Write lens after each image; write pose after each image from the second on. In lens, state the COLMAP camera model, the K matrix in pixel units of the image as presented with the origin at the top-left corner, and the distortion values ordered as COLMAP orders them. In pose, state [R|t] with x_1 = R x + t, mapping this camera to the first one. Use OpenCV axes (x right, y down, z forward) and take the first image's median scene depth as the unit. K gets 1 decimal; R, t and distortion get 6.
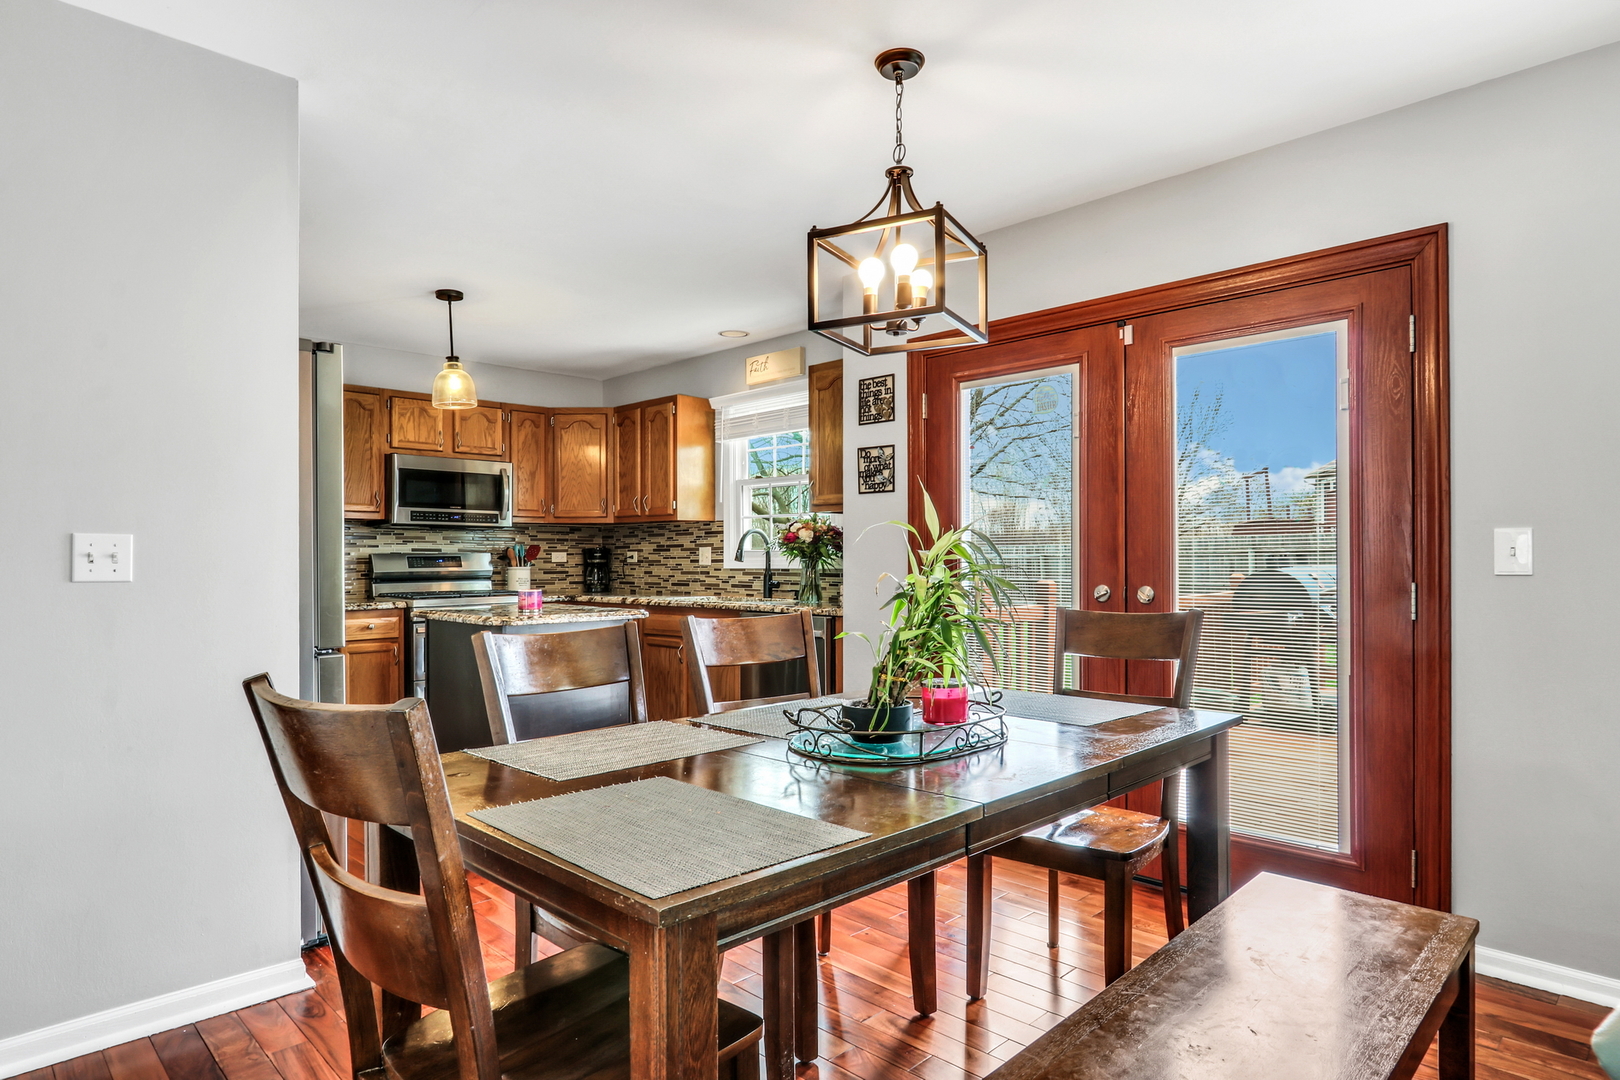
lens RADIAL K [[920.8, 0, 796.4], [0, 920.8, 555.3], [0, 0, 1]] dist [-0.006404, 0.002436]
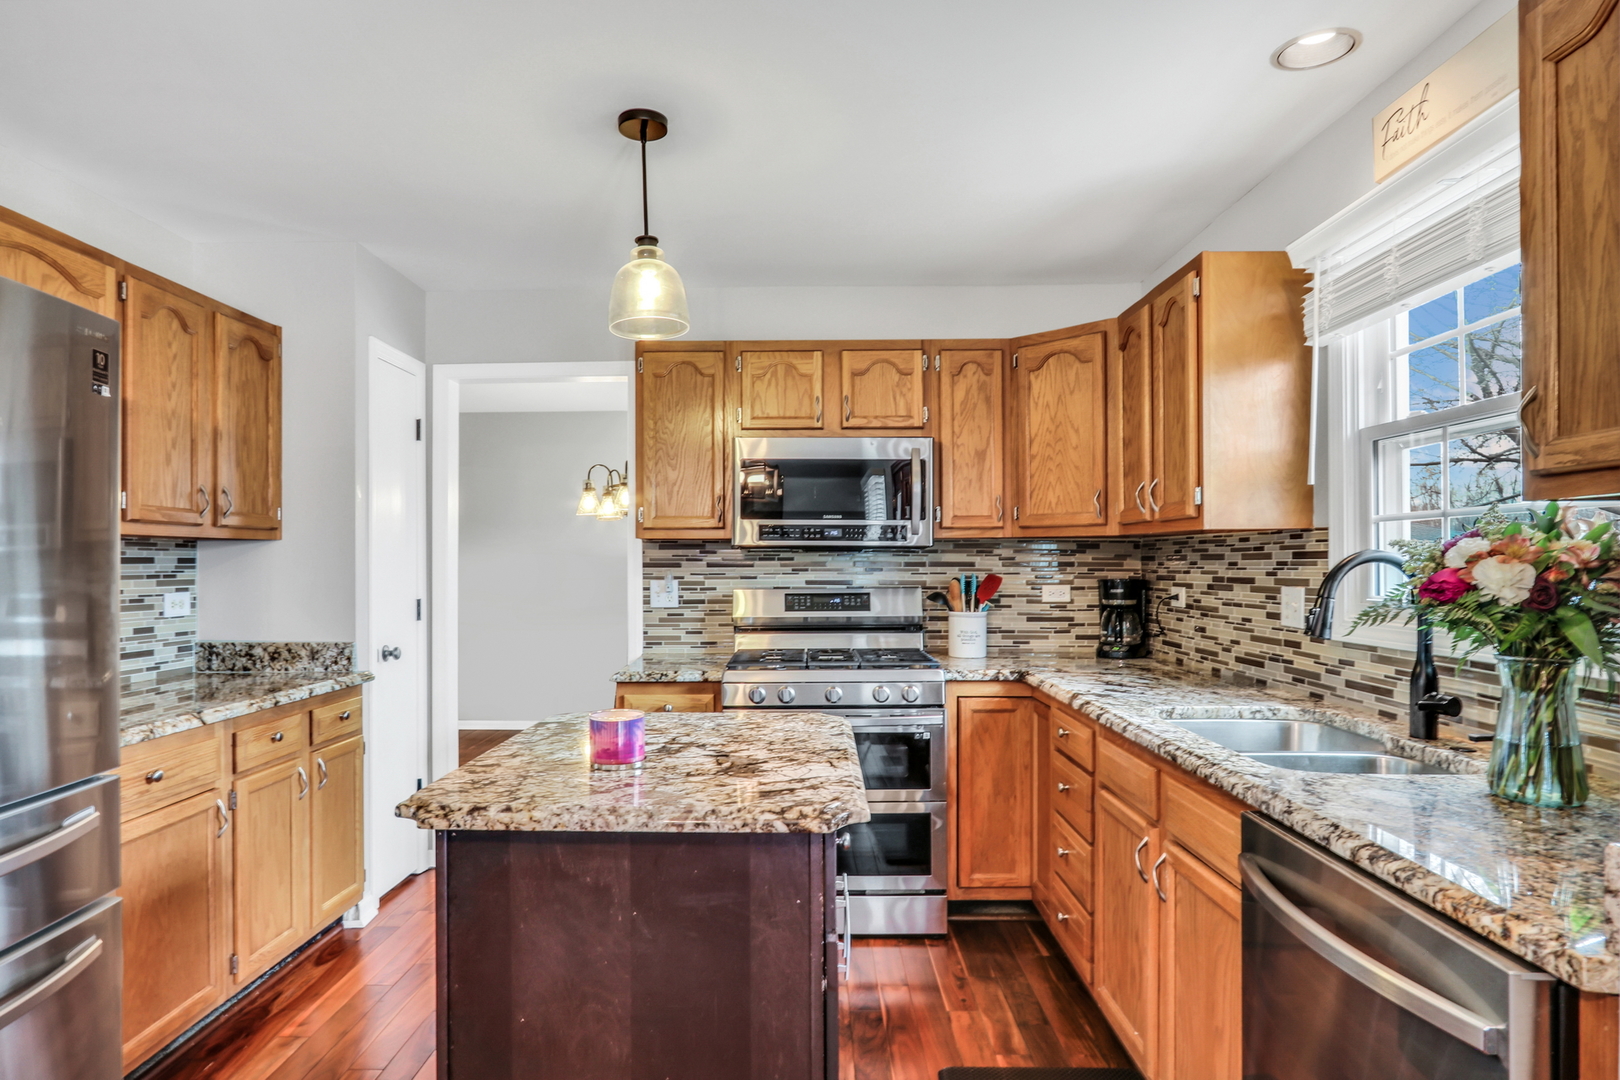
lens RADIAL K [[920.8, 0, 796.4], [0, 920.8, 555.3], [0, 0, 1]] dist [-0.006404, 0.002436]
pose [[0.703388, -0.002433, -0.710802, 0.048908], [0.001487, 0.999997, -0.001952, -0.023800], [0.710805, 0.000316, 0.703389, 0.518723]]
